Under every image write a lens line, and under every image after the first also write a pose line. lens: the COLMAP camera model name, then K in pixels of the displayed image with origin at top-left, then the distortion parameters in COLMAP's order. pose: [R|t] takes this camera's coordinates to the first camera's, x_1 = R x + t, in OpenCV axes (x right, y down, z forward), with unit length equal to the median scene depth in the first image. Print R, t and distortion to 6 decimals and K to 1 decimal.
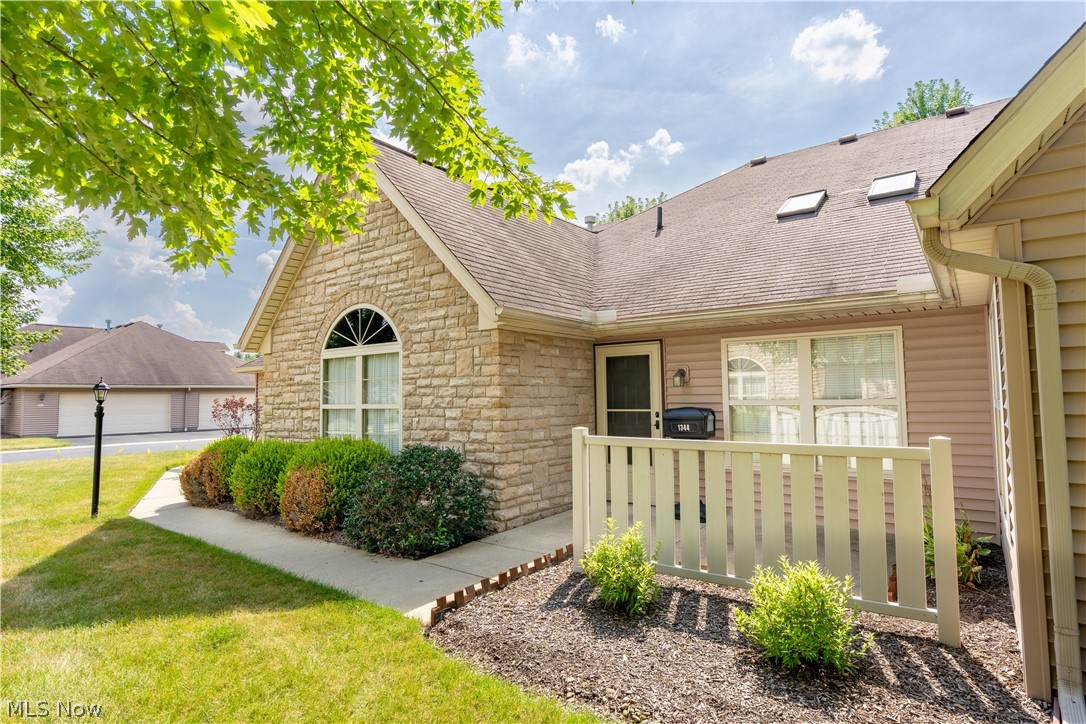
lens RADIAL K [[569.6, 0, 543.0], [0, 569.6, 362.0], [0, 0, 1]] dist [0.001322, 0.000200]
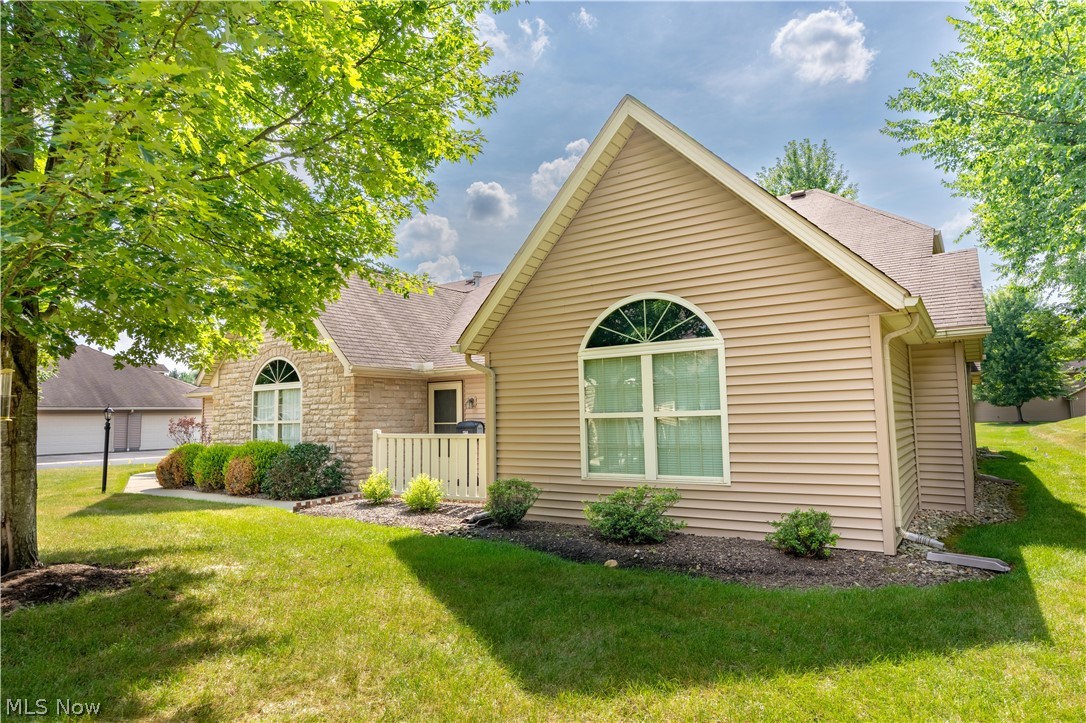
lens RADIAL K [[638.8, 0, 543.0], [0, 638.8, 361.5], [0, 0, 1]] dist [0.015603, -0.000946]
pose [[0.999323, -0.000709, 0.036791, 0.358789], [0.001674, 0.999655, -0.026222, -0.042785], [-0.036760, 0.026265, 0.998979, -0.823534]]
